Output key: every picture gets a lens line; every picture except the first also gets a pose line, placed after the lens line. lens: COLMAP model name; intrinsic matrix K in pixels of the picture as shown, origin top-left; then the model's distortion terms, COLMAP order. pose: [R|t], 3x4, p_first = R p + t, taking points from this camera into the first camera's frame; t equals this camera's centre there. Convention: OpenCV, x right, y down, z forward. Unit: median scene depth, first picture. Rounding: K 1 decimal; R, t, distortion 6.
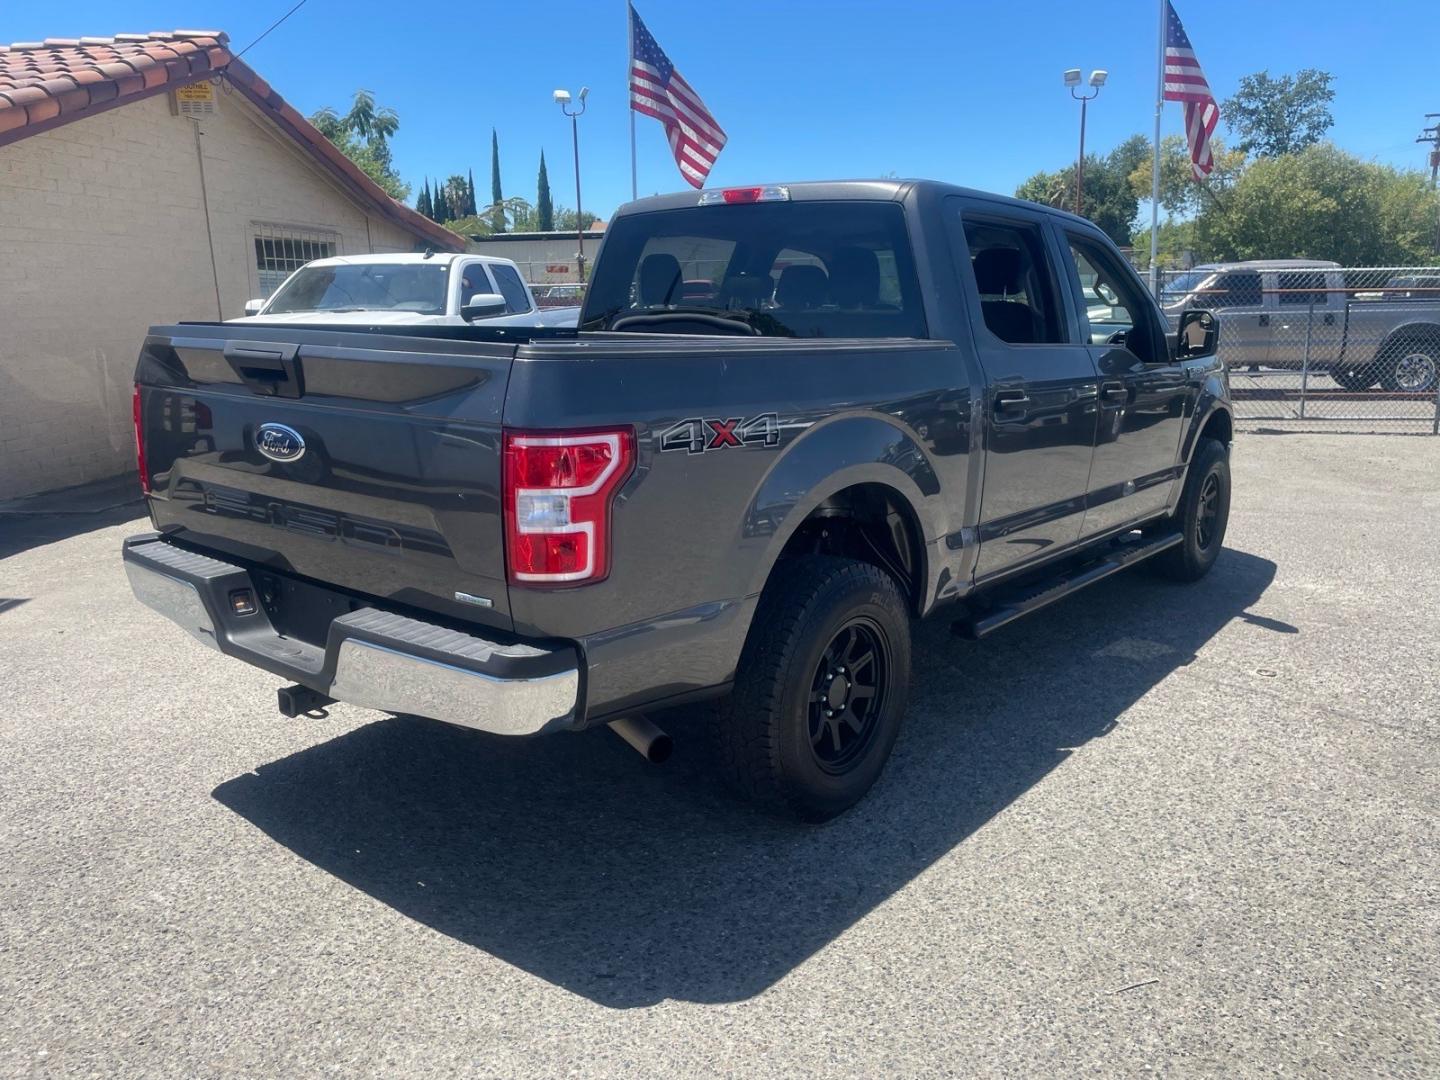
lens RADIAL K [[1087.8, 0, 711.9], [0, 1087.8, 544.3], [0, 0, 1]] dist [0.070842, -0.096383]
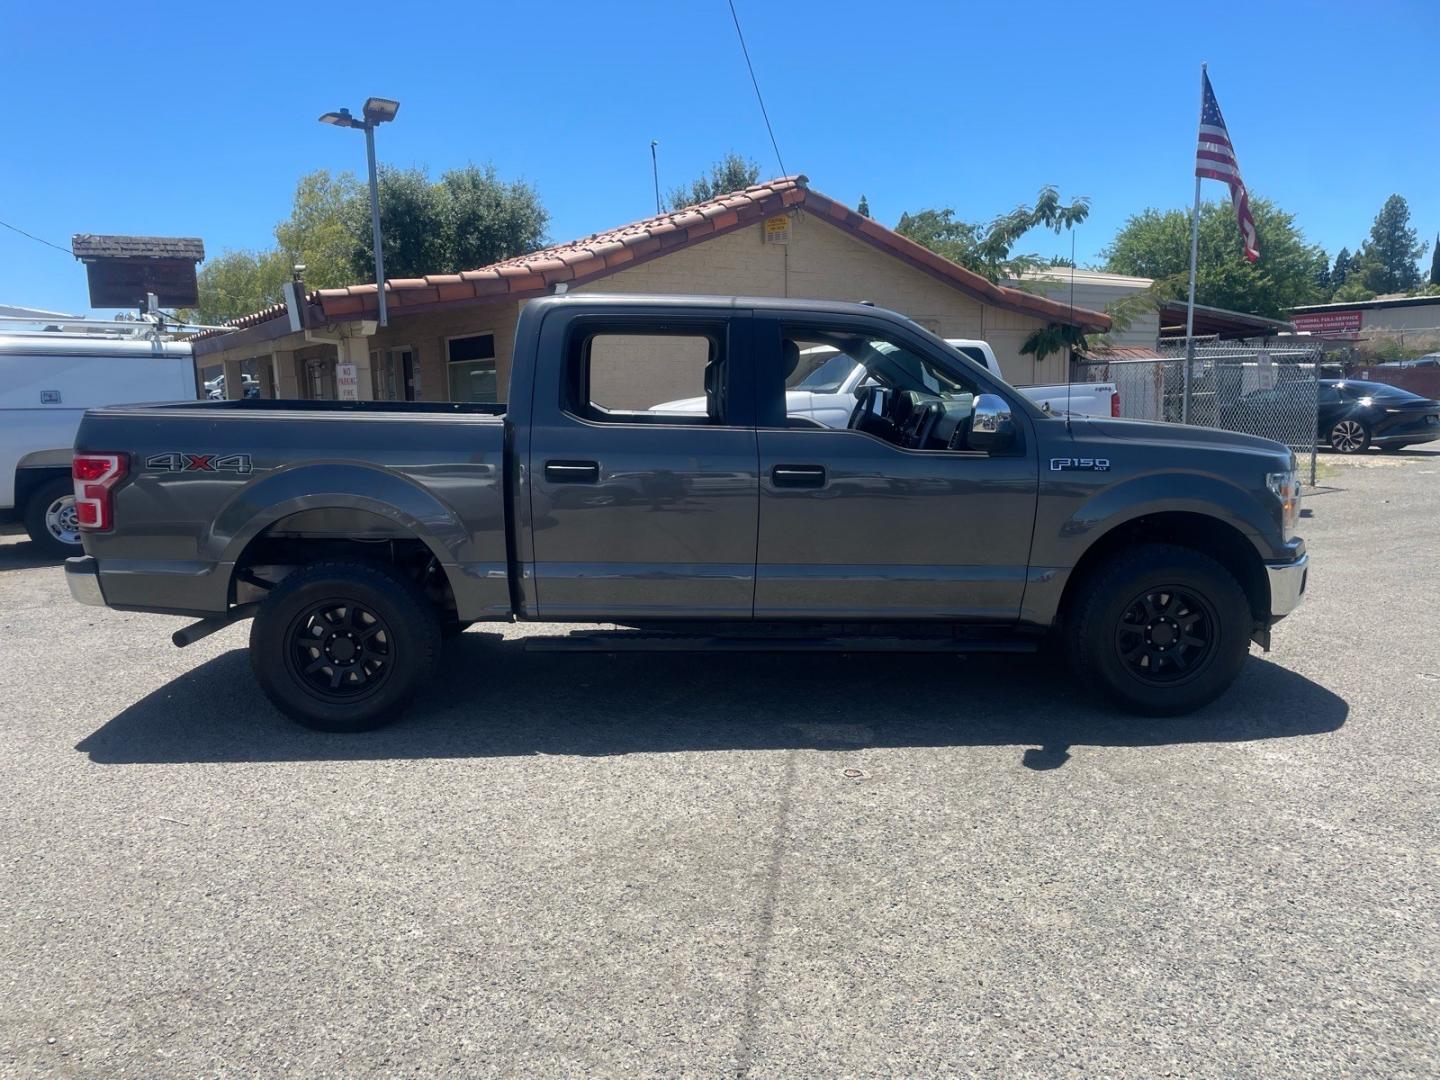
lens RADIAL K [[1087.8, 0, 697.9], [0, 1087.8, 539.6], [0, 0, 1]] dist [0.070842, -0.096383]
pose [[0.655443, 0.102040, -0.748319, 0.489441], [-0.153761, 0.988108, 0.000061, -0.026968], [0.739427, 0.115022, 0.663338, 0.113813]]
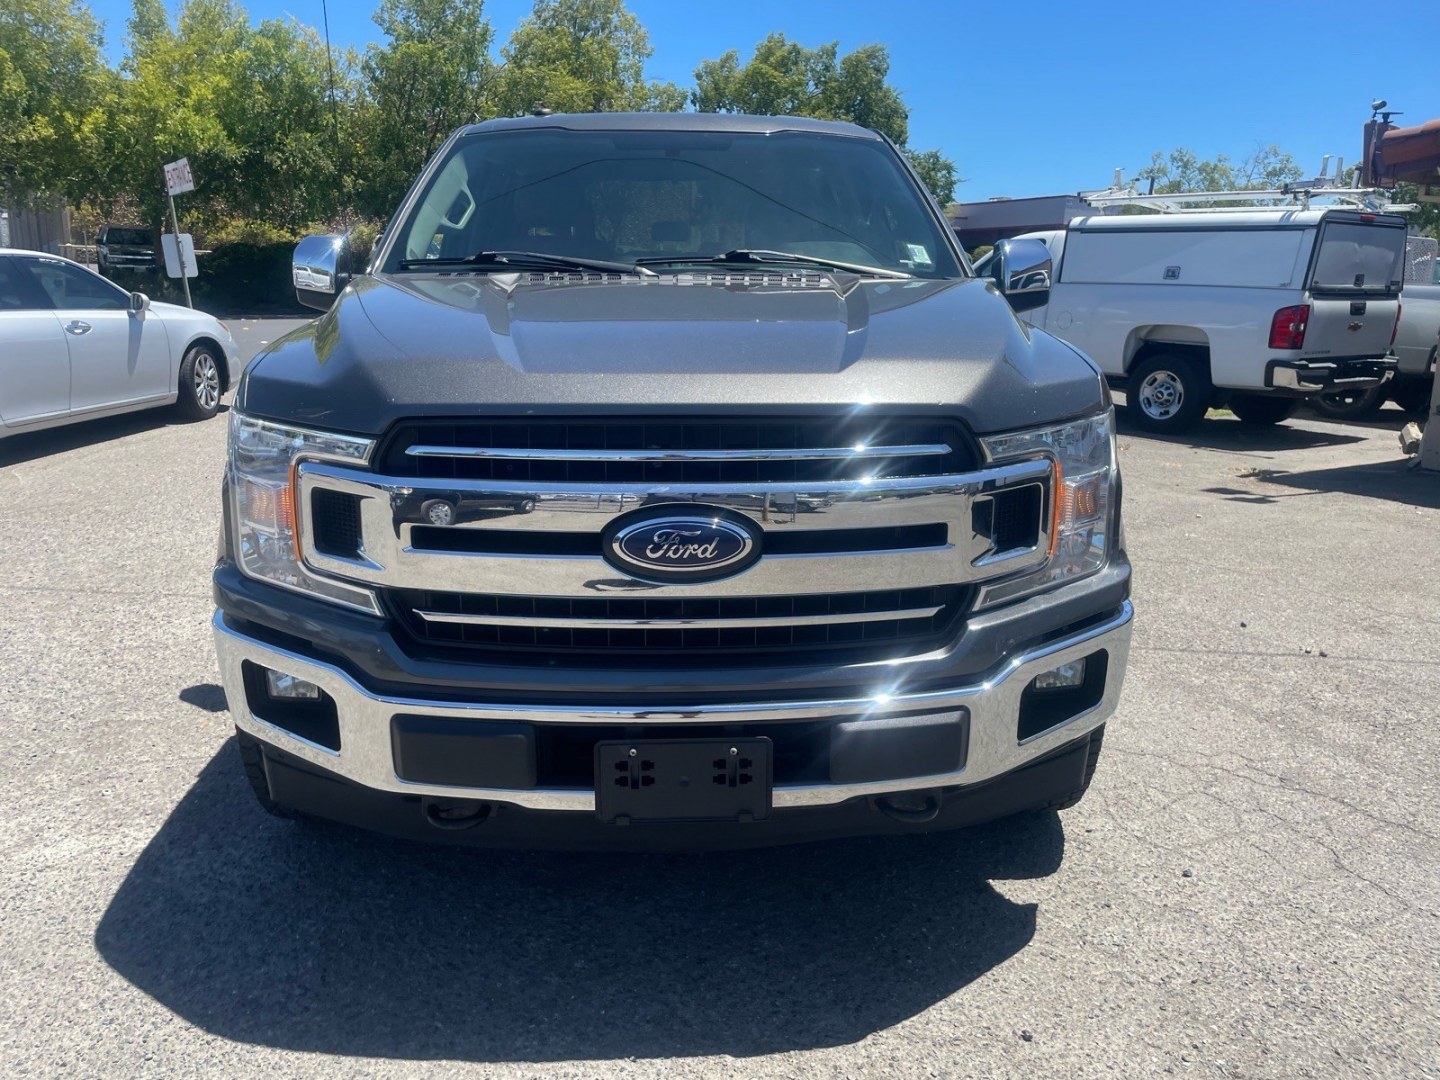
lens RADIAL K [[1087.8, 0, 714.0], [0, 1087.8, 544.2], [0, 0, 1]] dist [0.070842, -0.096383]
pose [[-0.755972, 0.146671, -0.637961, 0.358327], [-0.152786, 0.908123, 0.389832, -0.169137], [0.636524, 0.392173, -0.664106, 0.835154]]
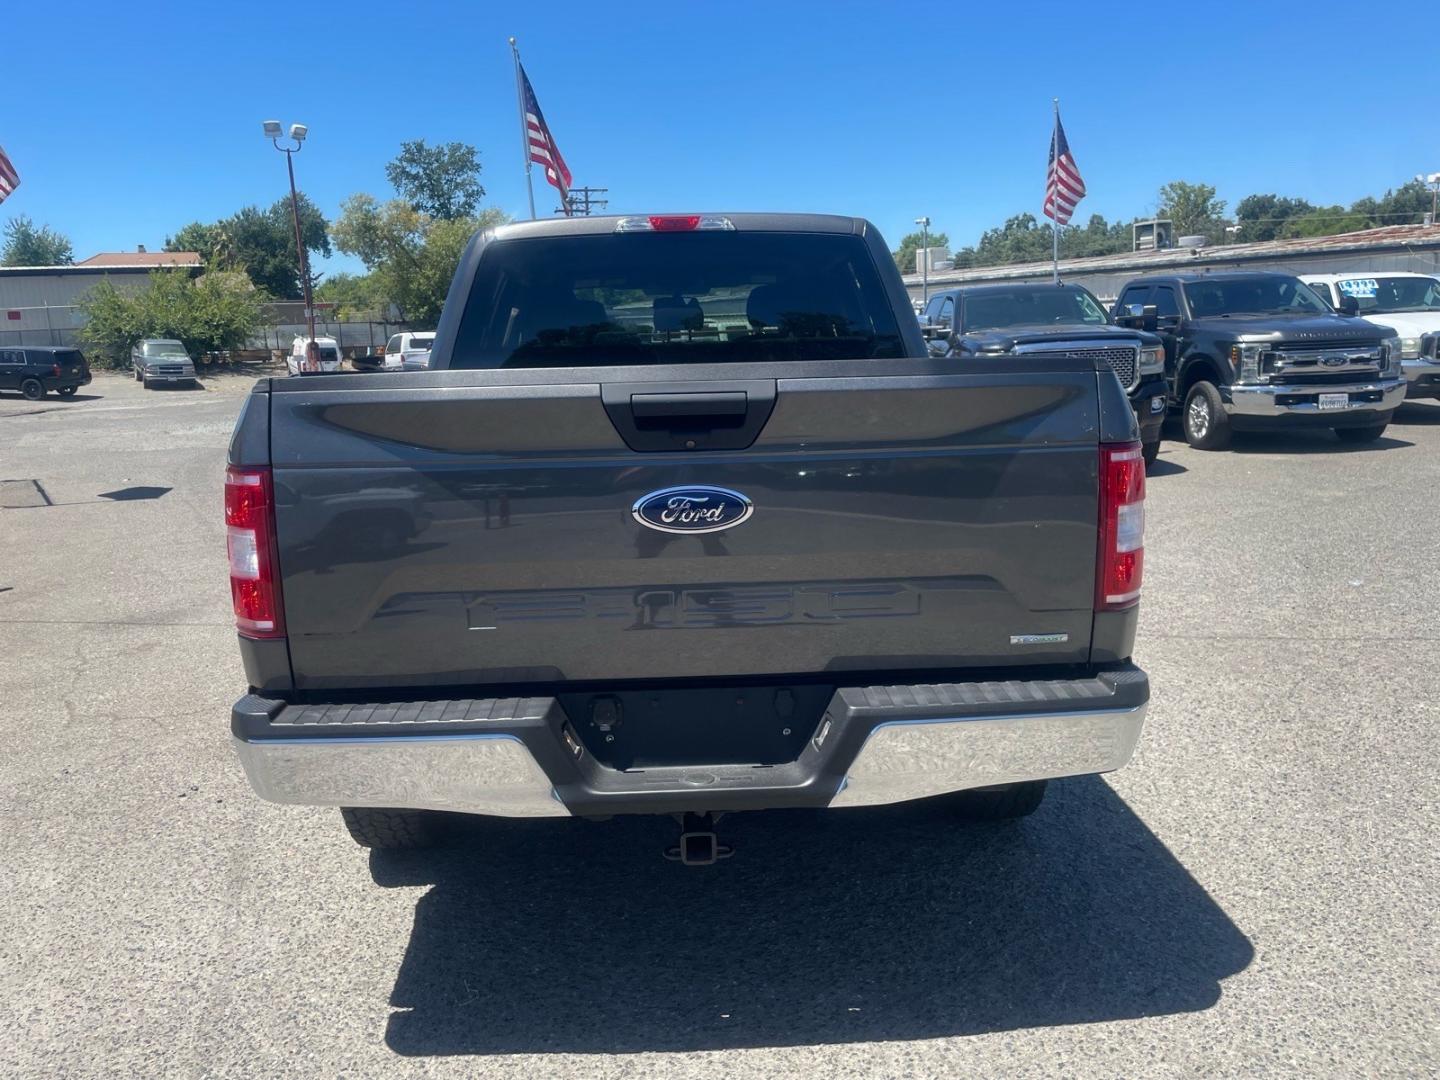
lens RADIAL K [[1087.8, 0, 724.8], [0, 1087.8, 545.9], [0, 0, 1]] dist [0.070842, -0.096383]
pose [[0.755138, -0.143911, 0.639575, -0.236076], [0.172178, 0.984895, 0.018322, -0.020900], [-0.632551, 0.096285, 0.768510, 0.108645]]
